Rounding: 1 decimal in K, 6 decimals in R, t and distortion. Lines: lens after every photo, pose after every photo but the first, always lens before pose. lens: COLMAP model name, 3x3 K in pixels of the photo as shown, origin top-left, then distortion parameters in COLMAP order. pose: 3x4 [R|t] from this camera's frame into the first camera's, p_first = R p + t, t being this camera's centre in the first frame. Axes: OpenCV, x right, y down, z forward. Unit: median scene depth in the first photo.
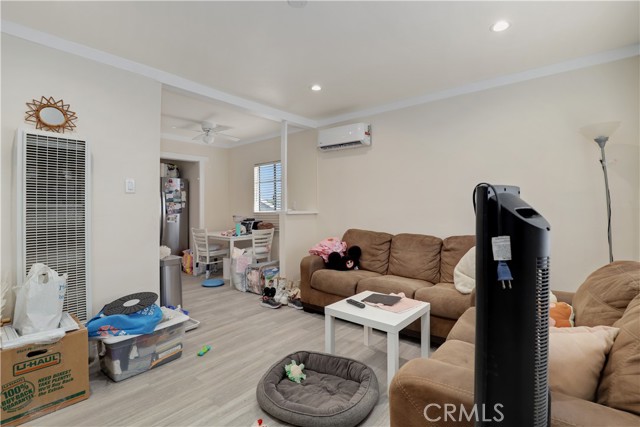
lens RADIAL K [[299.9, 0, 321.5], [0, 299.9, 210.9], [0, 0, 1]] dist [-0.025528, 0.000469]
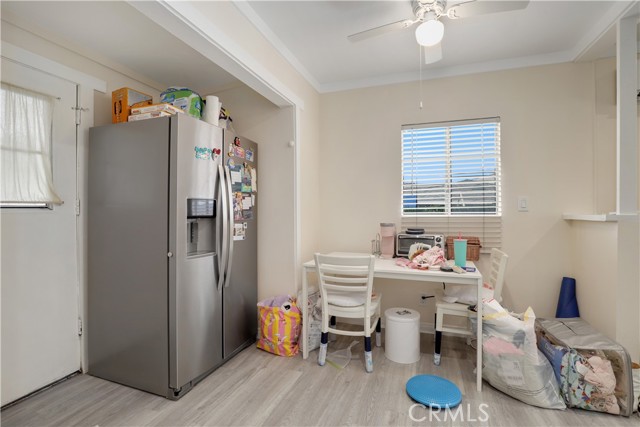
lens RADIAL K [[299.9, 0, 321.5], [0, 299.9, 210.9], [0, 0, 1]] dist [-0.025528, 0.000469]
pose [[0.935224, 0.002300, 0.354050, -0.964935], [0.000773, 0.999963, -0.008538, 0.001376], [-0.354057, 0.008259, 0.935187, 1.003432]]
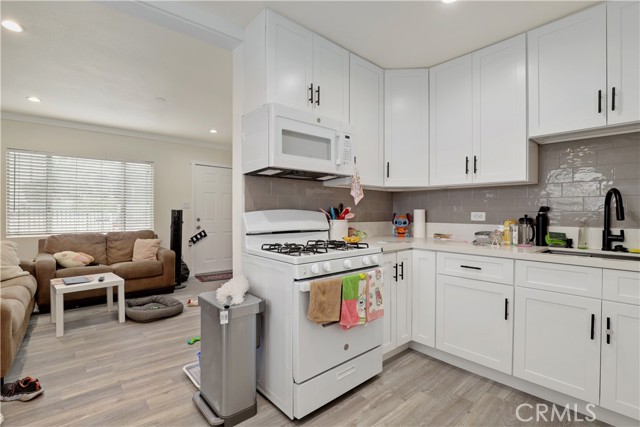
lens RADIAL K [[299.9, 0, 321.5], [0, 299.9, 210.9], [0, 0, 1]] dist [-0.025528, 0.000469]
pose [[-0.986176, 0.004615, 0.165637, -0.822822], [0.005156, 0.999983, 0.002838, -0.003347], [-0.165621, 0.003653, -0.986183, 1.584281]]
